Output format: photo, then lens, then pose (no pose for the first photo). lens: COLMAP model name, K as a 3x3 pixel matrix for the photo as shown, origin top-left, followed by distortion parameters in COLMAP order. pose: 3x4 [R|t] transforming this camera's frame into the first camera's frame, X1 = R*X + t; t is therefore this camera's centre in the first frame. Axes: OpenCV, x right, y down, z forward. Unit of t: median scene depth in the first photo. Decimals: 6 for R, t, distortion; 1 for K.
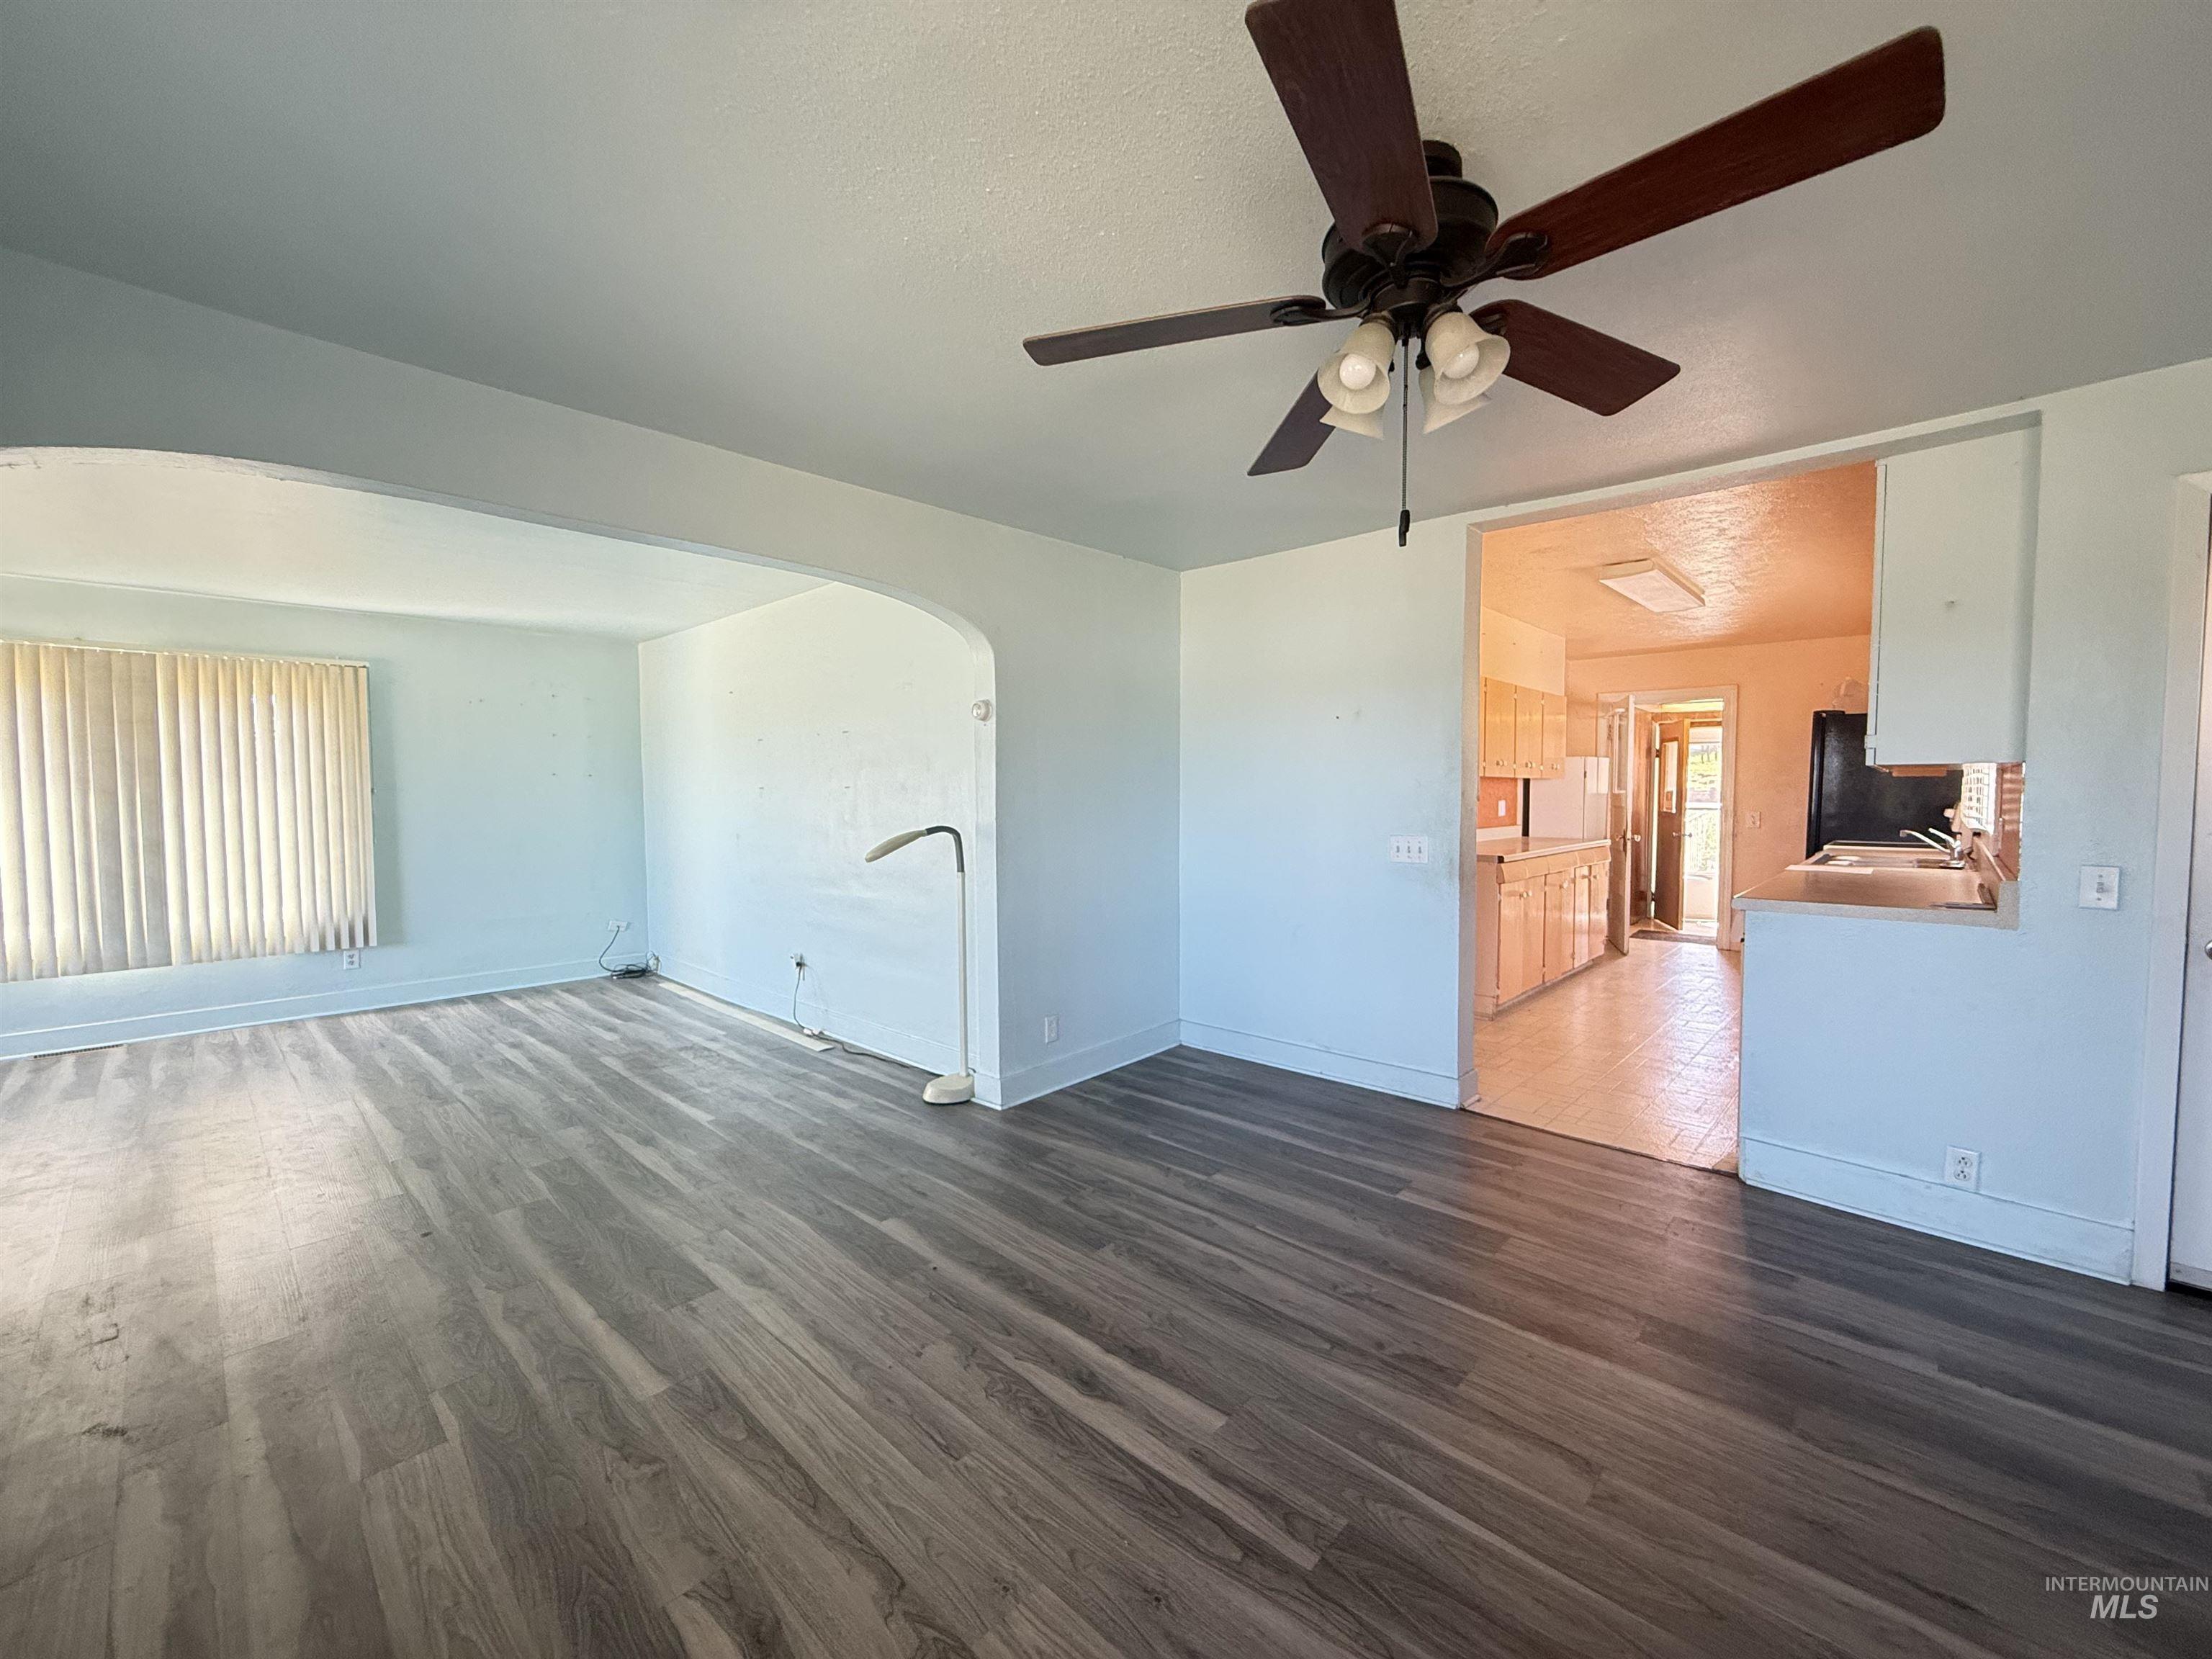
lens RADIAL K [[885.7, 0, 1103.1], [0, 885.7, 825.9], [0, 0, 1]] dist [0.001380, -0.000253]
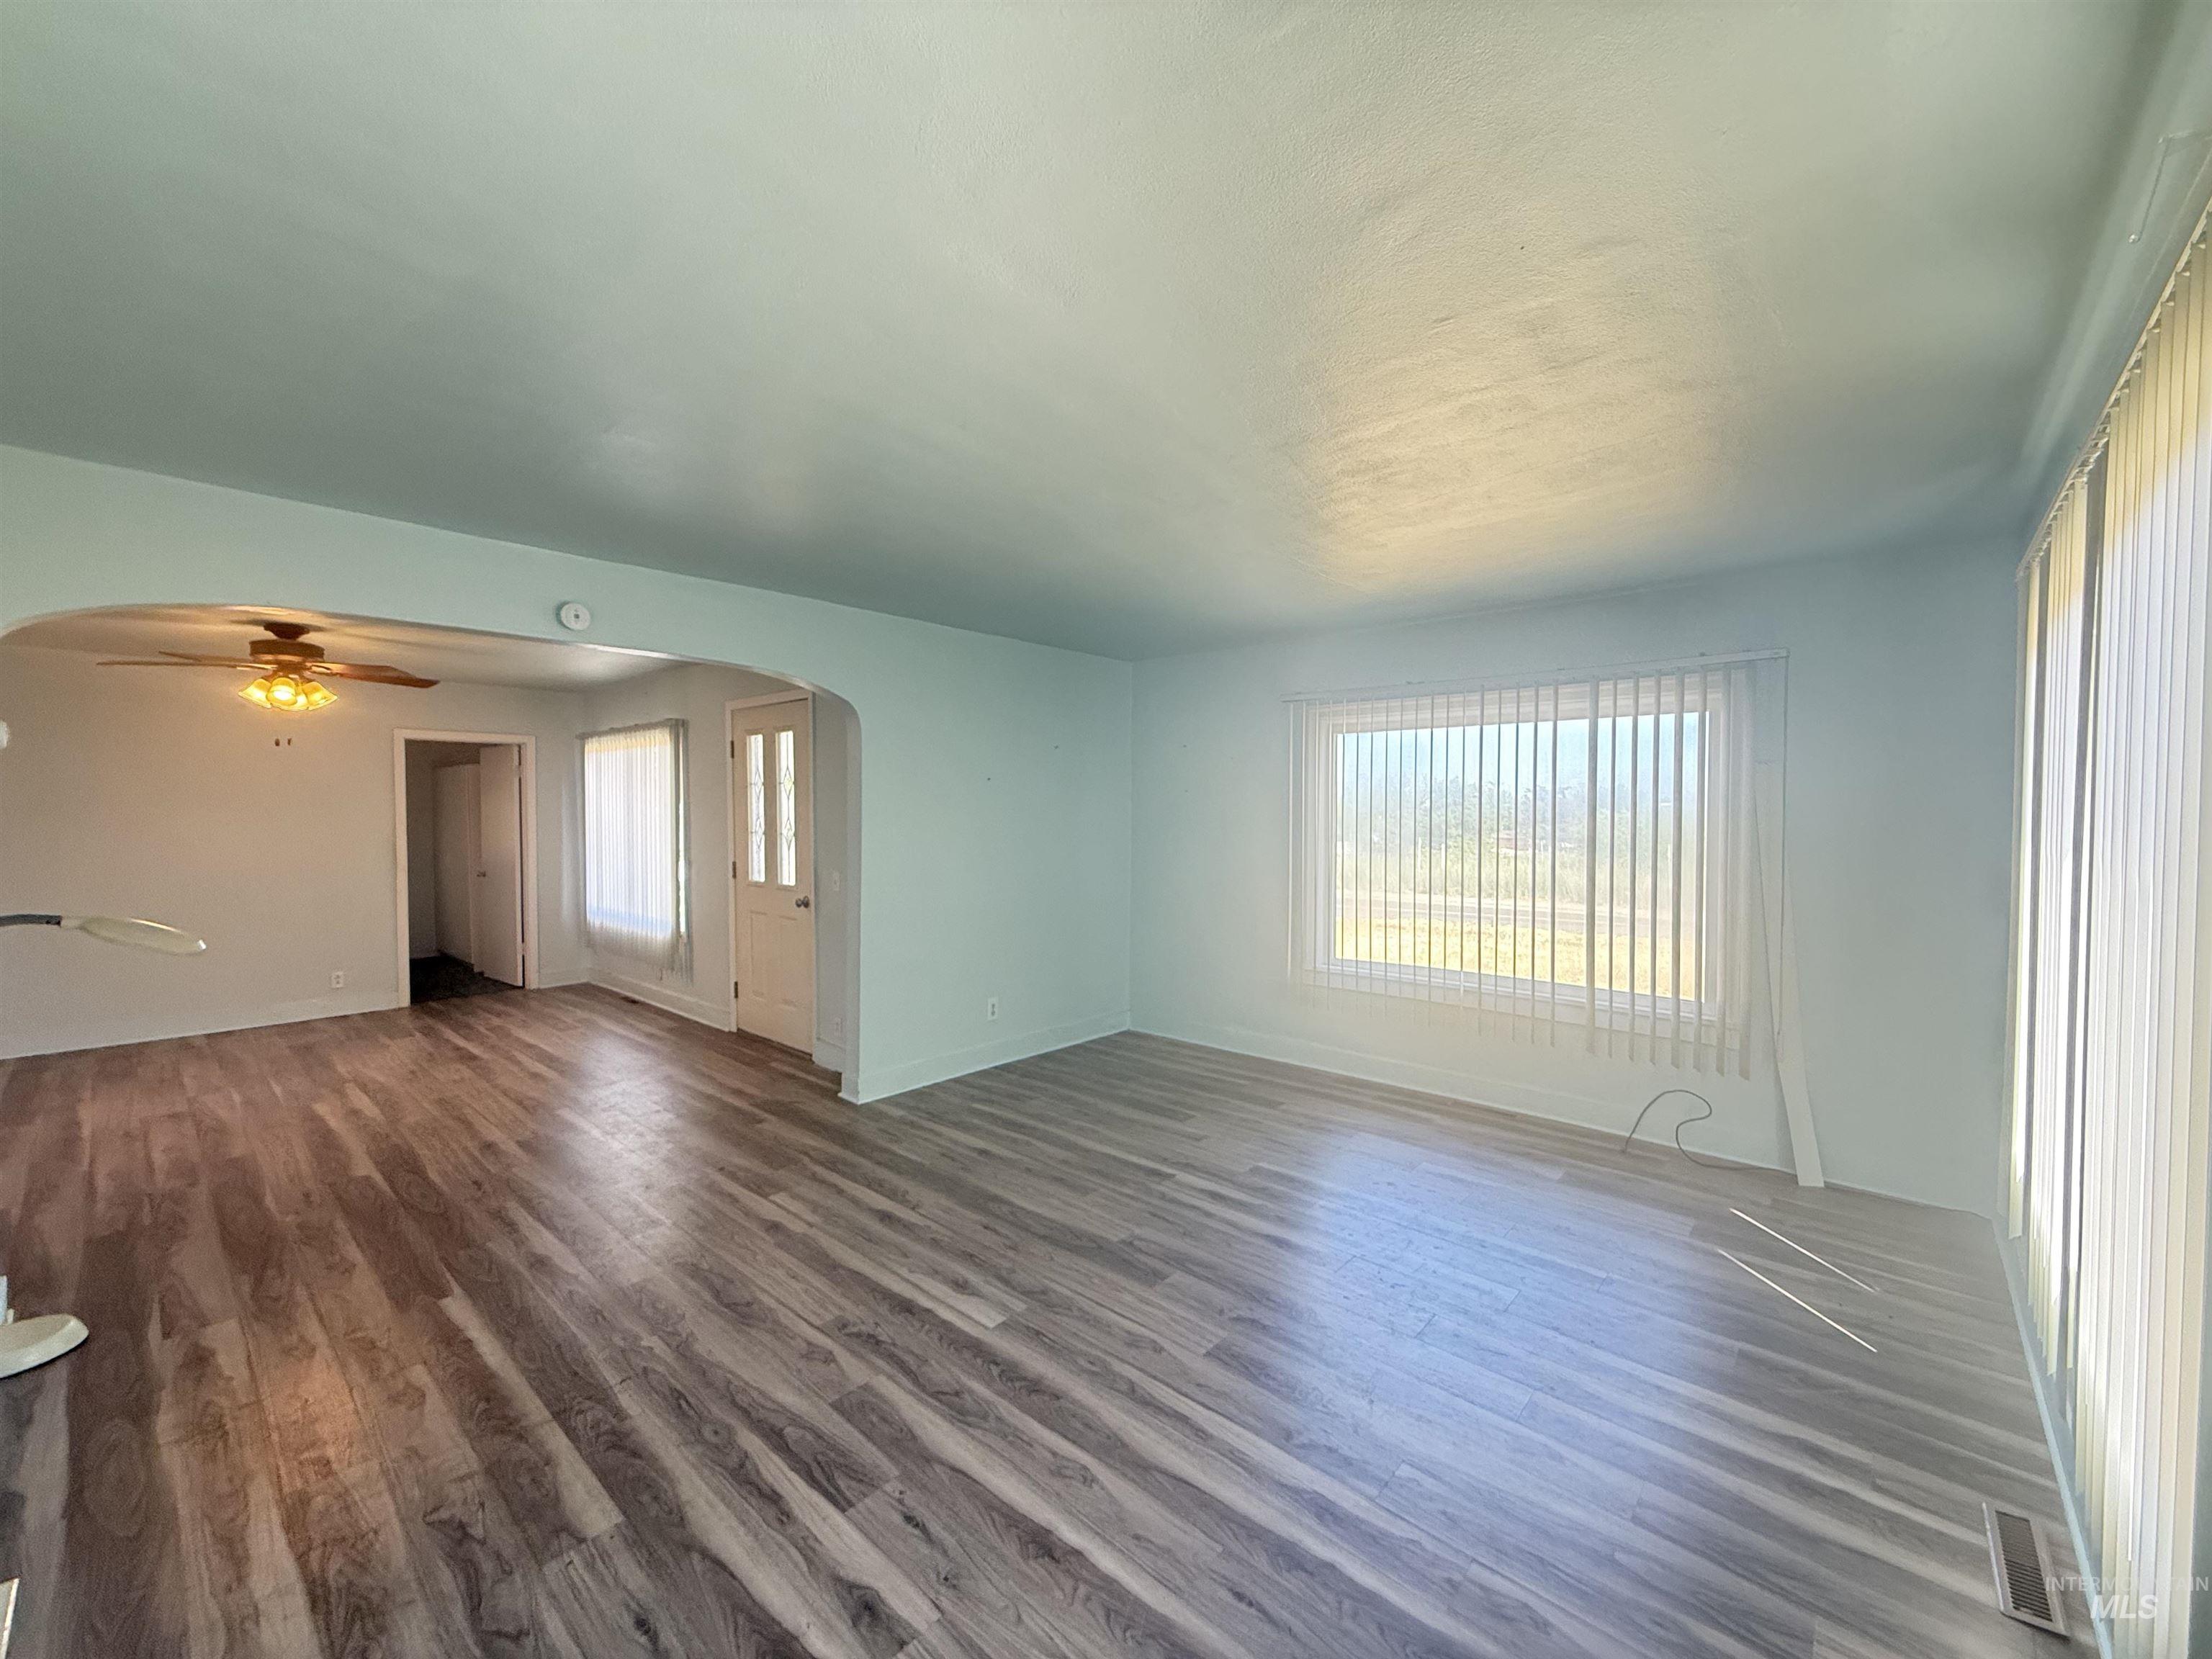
lens RADIAL K [[885.7, 0, 1109.4], [0, 885.7, 833.3], [0, 0, 1]] dist [0.001380, -0.000253]
pose [[-0.999372, -0.000073, -0.035425, -0.956070], [-0.002471, 0.997707, 0.067639, -0.104539], [0.035339, 0.067684, -0.997081, 1.707660]]
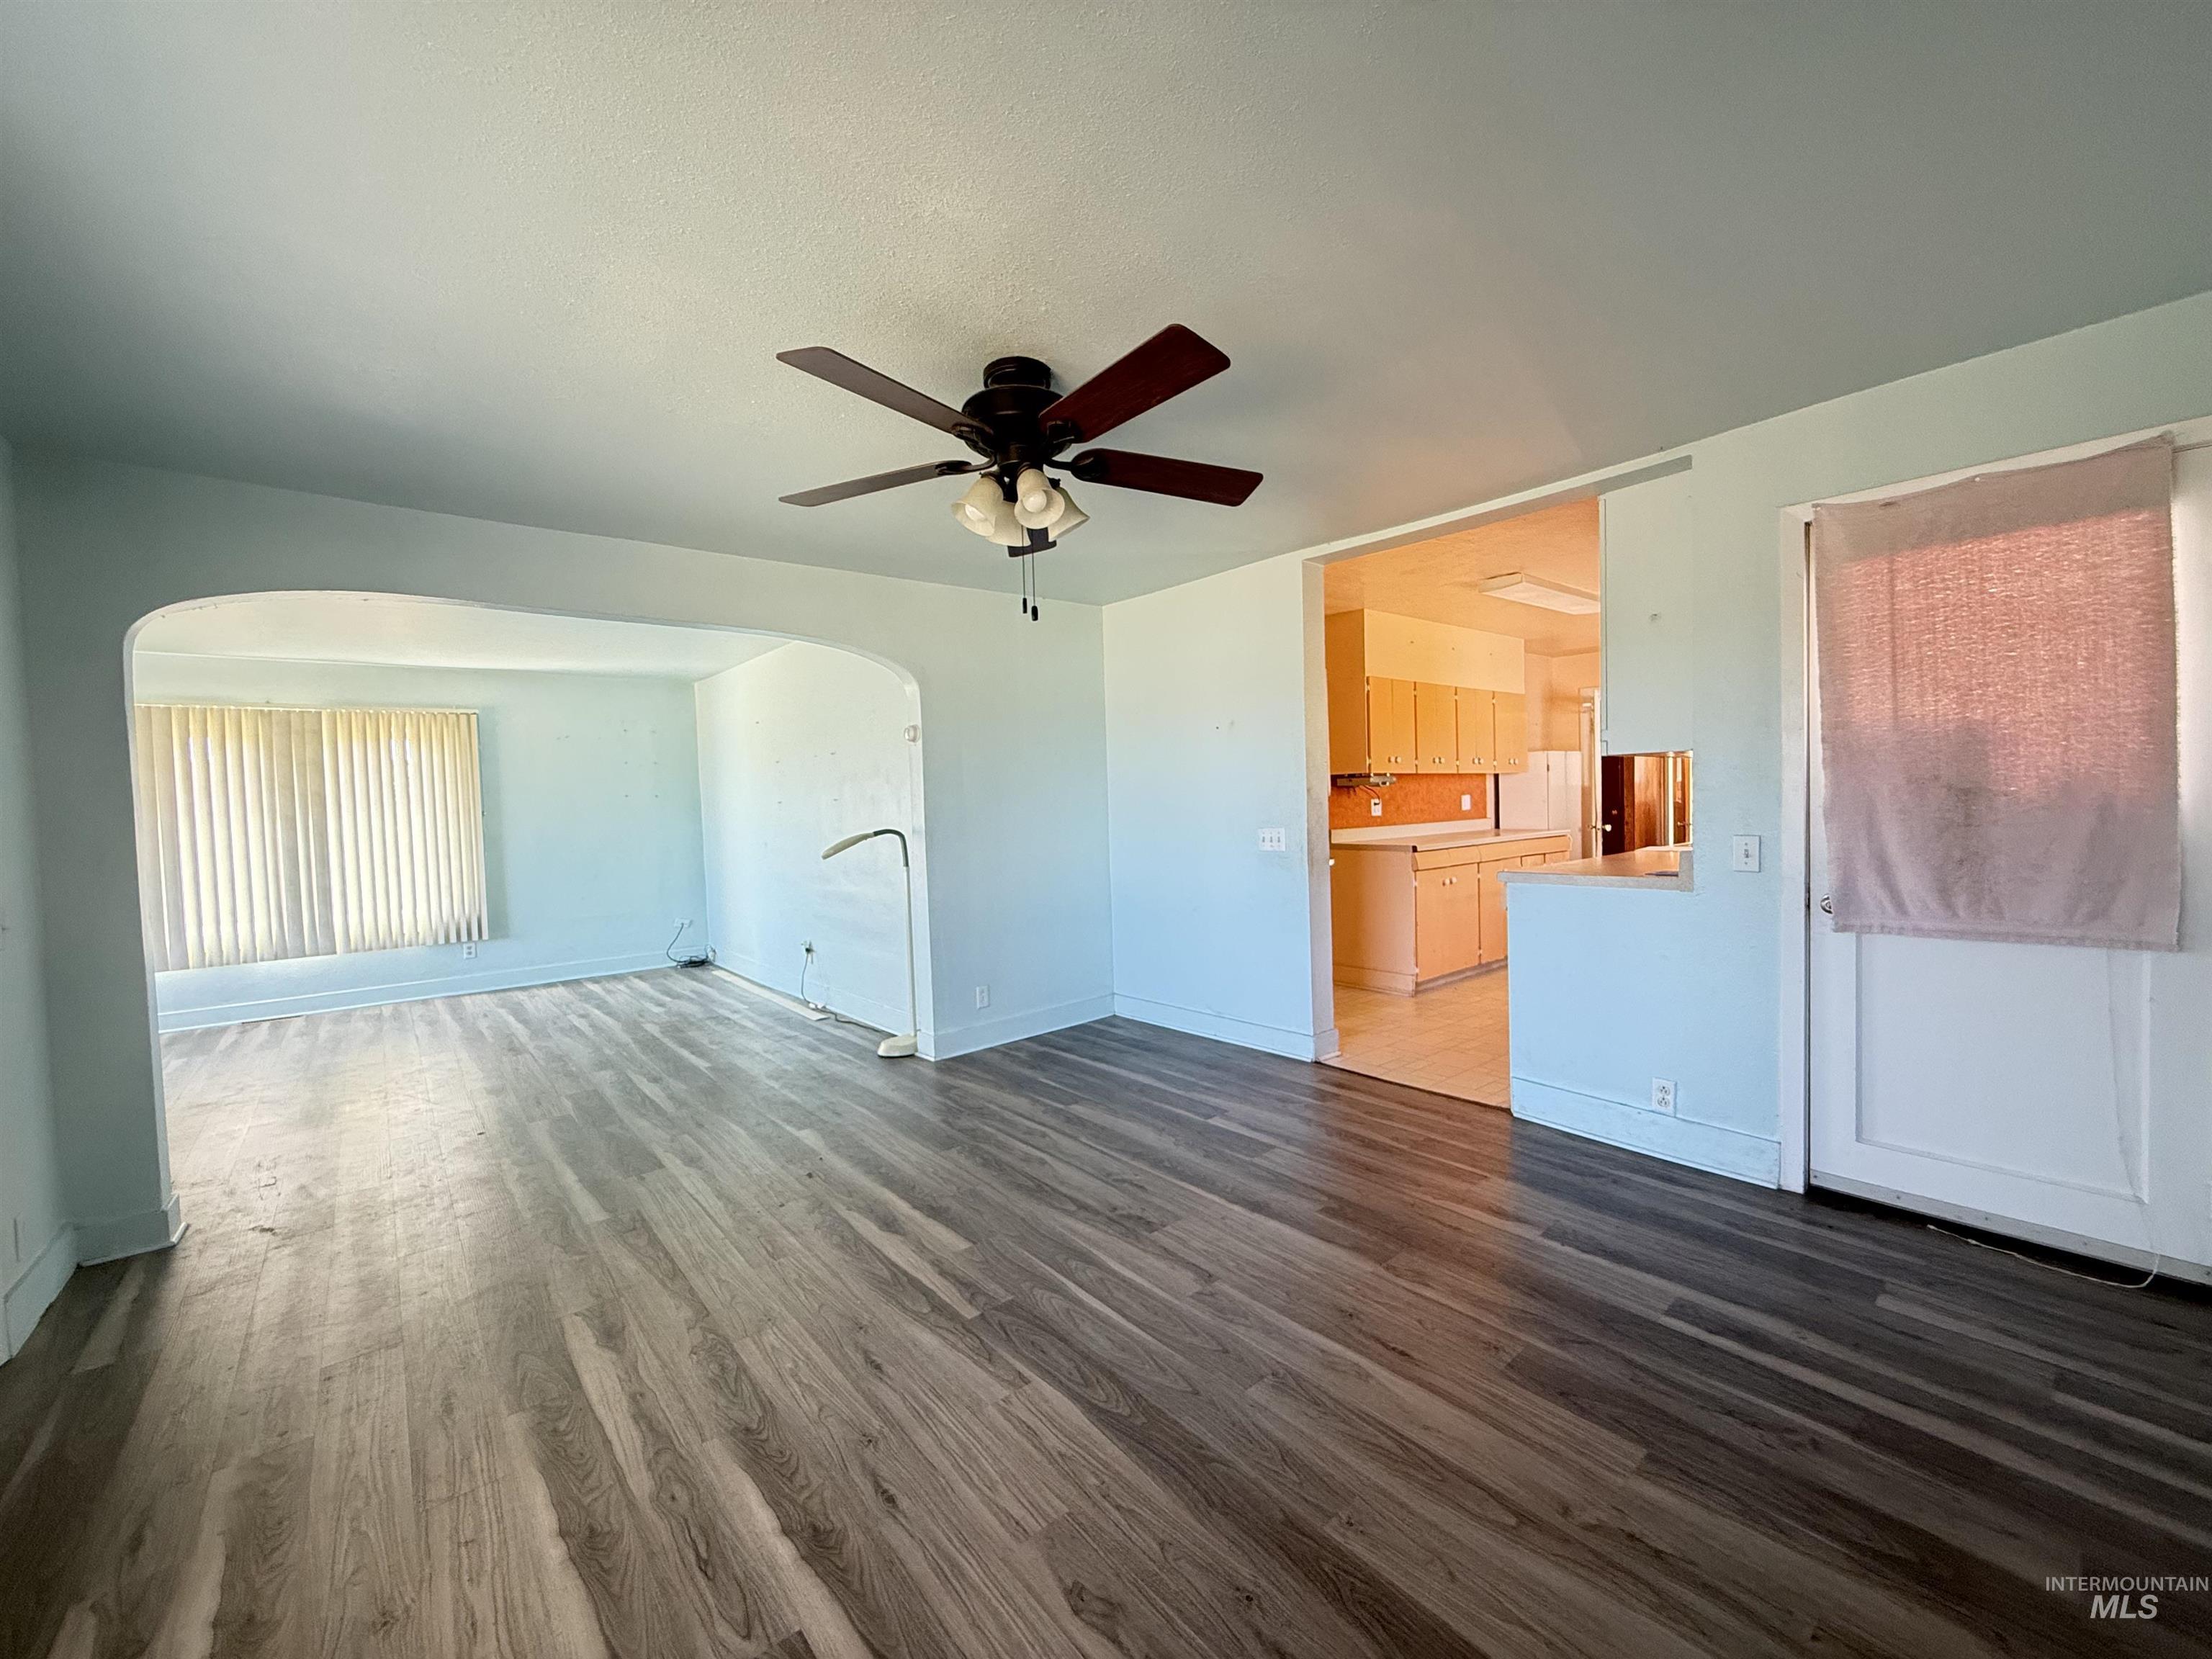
lens RADIAL K [[885.7, 0, 1101.3], [0, 885.7, 826.8], [0, 0, 1]] dist [0.001380, -0.000253]
pose [[0.992565, -0.024394, -0.119250, 0.267143], [0.023483, 0.999683, -0.009043, 0.015382], [0.119433, 0.006175, 0.992823, -0.183751]]
